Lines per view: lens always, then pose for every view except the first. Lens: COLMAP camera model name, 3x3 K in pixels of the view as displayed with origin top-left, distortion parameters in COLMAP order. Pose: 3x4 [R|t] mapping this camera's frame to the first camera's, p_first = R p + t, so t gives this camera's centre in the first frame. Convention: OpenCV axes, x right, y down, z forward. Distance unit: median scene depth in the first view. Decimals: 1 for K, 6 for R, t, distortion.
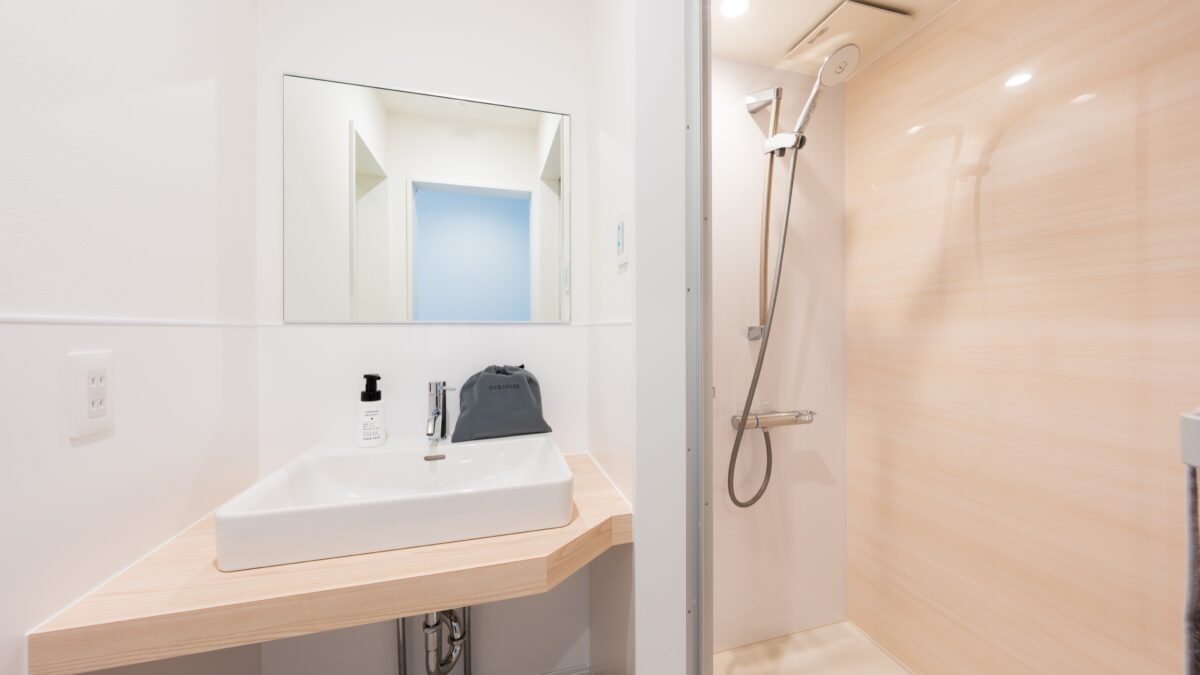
lens RADIAL K [[416.0, 0, 600.0], [0, 416.0, 337.5], [0, 0, 1]] dist [0.041934, -0.000013]
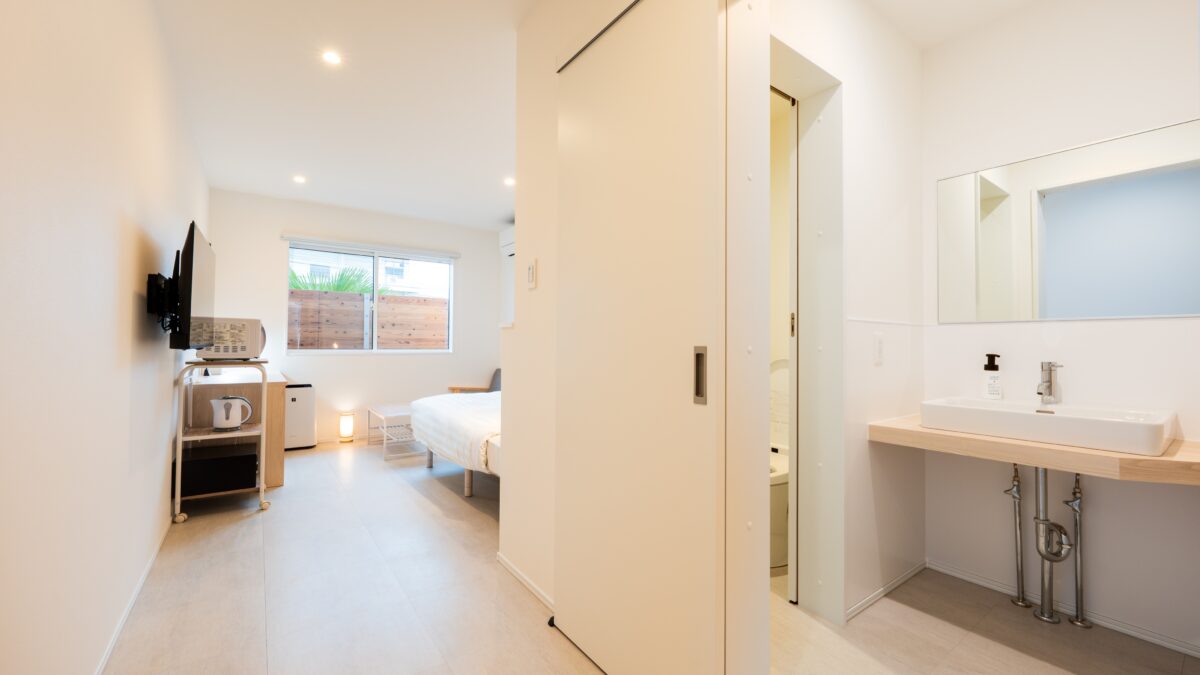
lens RADIAL K [[468.9, 0, 600.0], [0, 468.9, 337.5], [0, 0, 1]] dist [-0.000808, -0.000043]
pose [[0.353926, -0.017628, -0.935107, 0.551030], [-0.003960, 0.999785, -0.020346, 0.068025], [0.935265, 0.010904, 0.353780, -0.939945]]
